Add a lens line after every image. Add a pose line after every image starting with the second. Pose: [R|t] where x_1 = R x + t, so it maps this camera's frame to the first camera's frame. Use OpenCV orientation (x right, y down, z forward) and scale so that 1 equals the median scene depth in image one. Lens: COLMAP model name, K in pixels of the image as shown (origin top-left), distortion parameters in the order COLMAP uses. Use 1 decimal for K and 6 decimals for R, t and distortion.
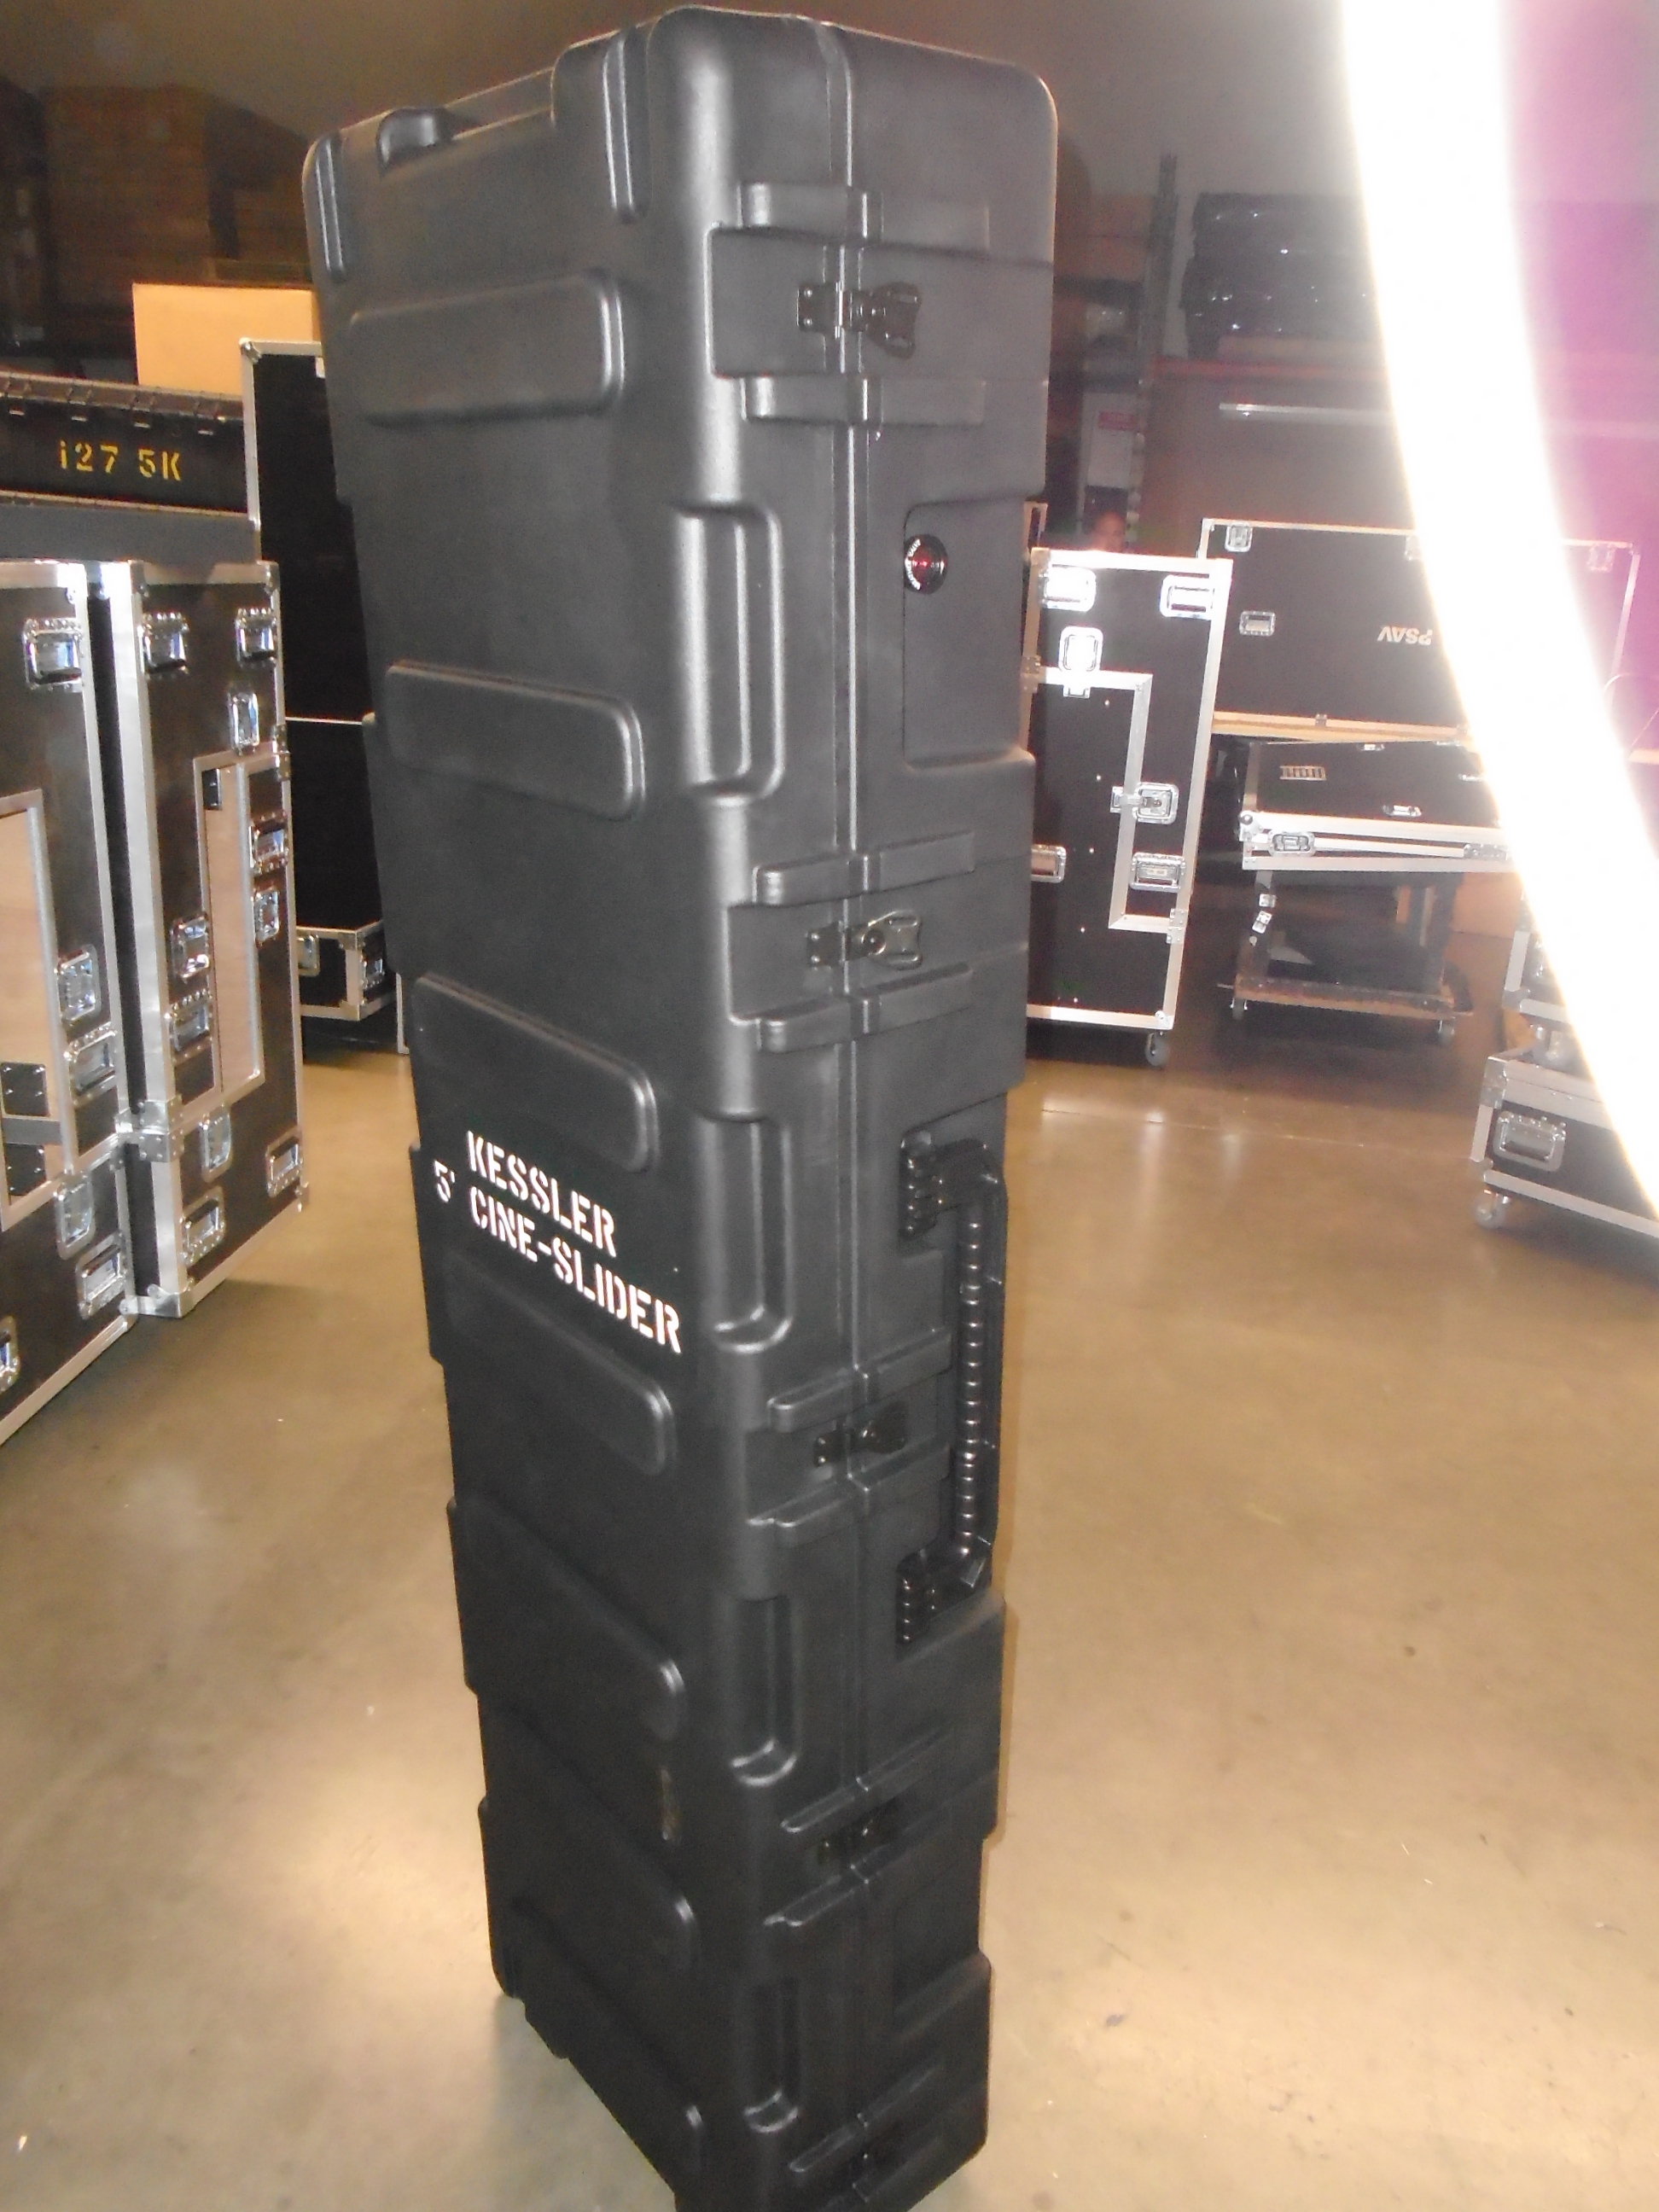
lens RADIAL K [[1687.6, 0, 829.5], [0, 1687.6, 1106.0], [0, 0, 1]] dist [-0.013687, -0.000722]
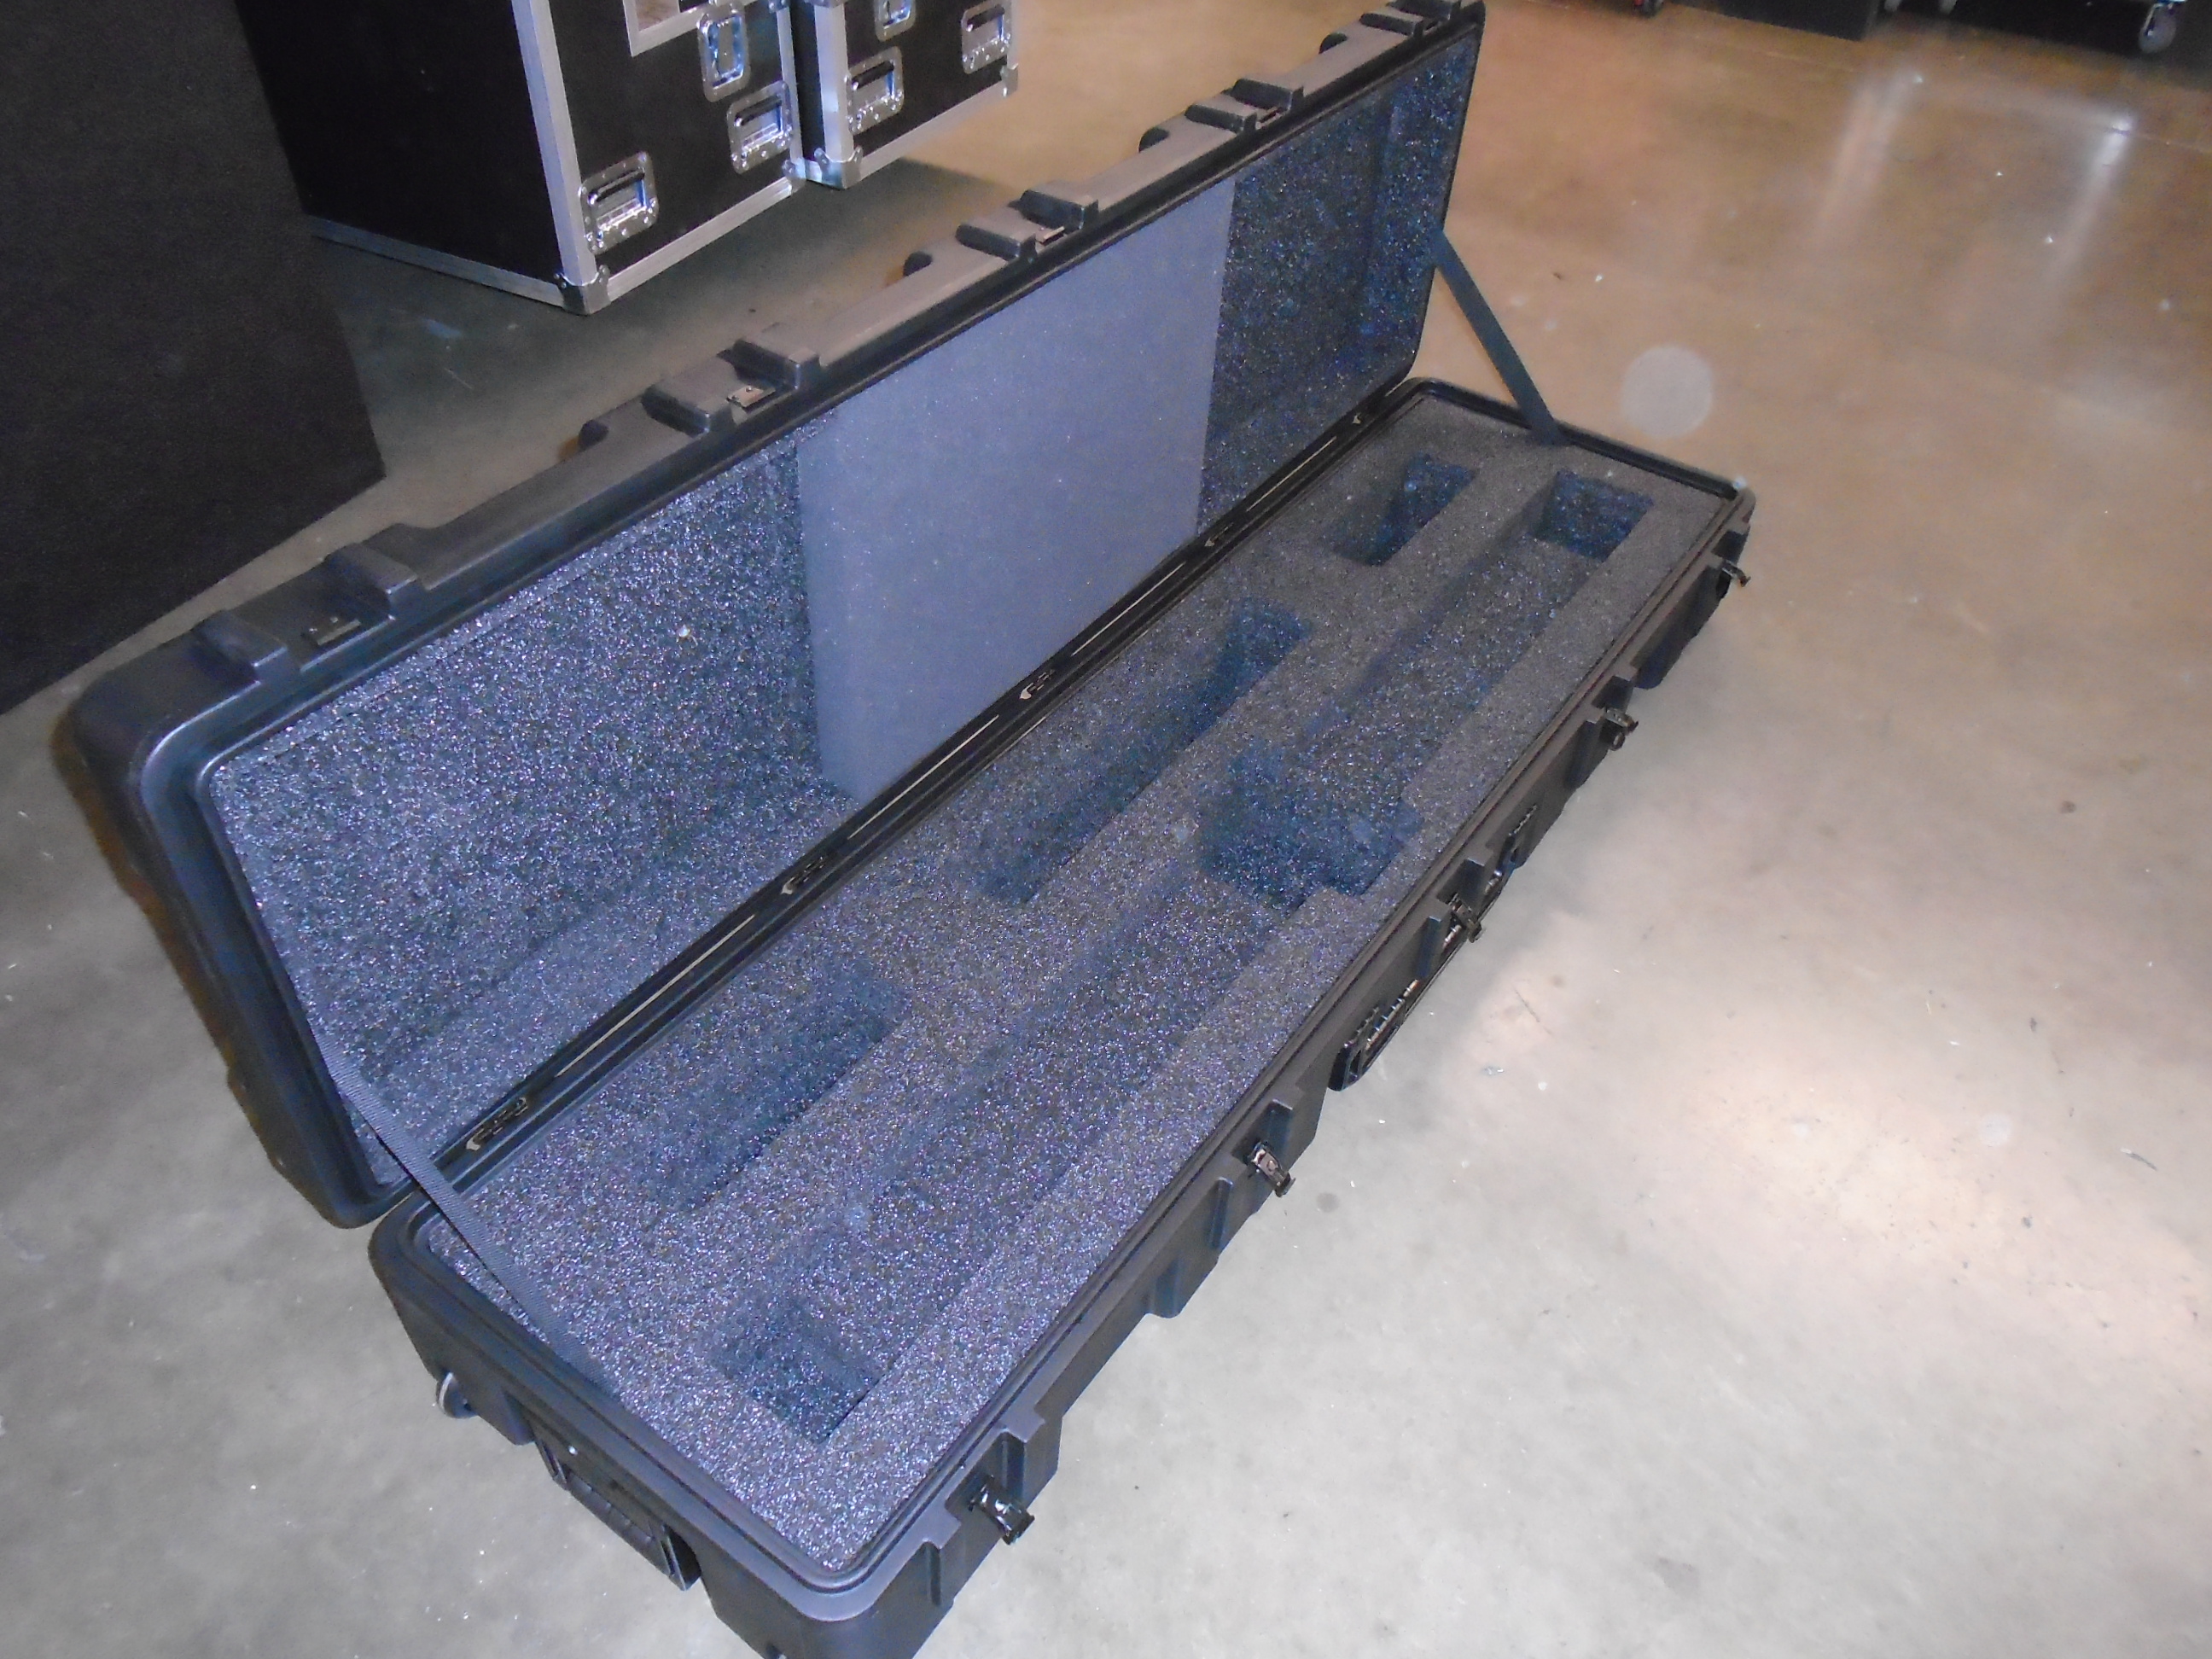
lens RADIAL K [[1688.4, 0, 1106.0], [0, 1688.4, 829.5], [0, 0, 1]] dist [-0.018769, 0.003996]
pose [[0.916985, 0.250429, -0.310522, 0.155185], [-0.101957, 0.899677, 0.424484, 0.033829], [0.385673, -0.357586, 0.850523, 0.116263]]
